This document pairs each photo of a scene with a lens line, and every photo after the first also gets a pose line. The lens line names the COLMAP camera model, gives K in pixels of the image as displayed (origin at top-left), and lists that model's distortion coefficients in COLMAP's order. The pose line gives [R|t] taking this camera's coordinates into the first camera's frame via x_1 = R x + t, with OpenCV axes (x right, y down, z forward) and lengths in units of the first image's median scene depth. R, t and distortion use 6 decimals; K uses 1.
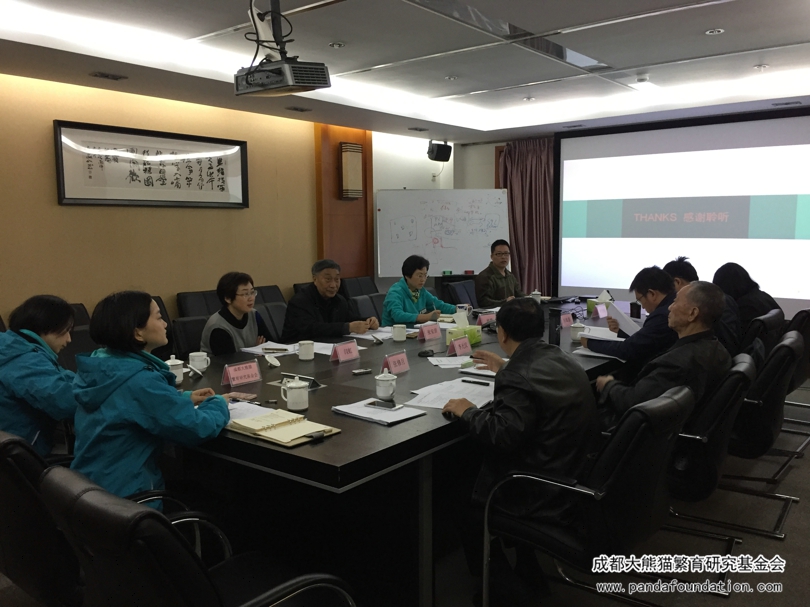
lens RADIAL K [[698.4, 0, 405.0], [0, 698.4, 303.5], [0, 0, 1]] dist [0.003157, 0.002437]
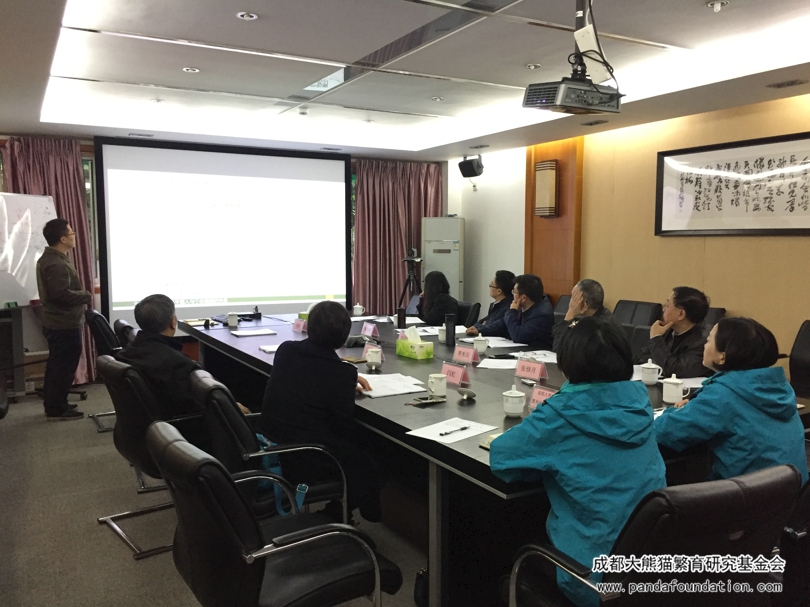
lens RADIAL K [[698.4, 0, 405.0], [0, 698.4, 303.5], [0, 0, 1]] dist [0.003157, 0.002437]
pose [[0.376631, -0.067432, 0.923906, -0.466025], [0.093230, 0.995043, 0.034618, -0.032314], [-0.921660, 0.073098, 0.381051, 0.335596]]
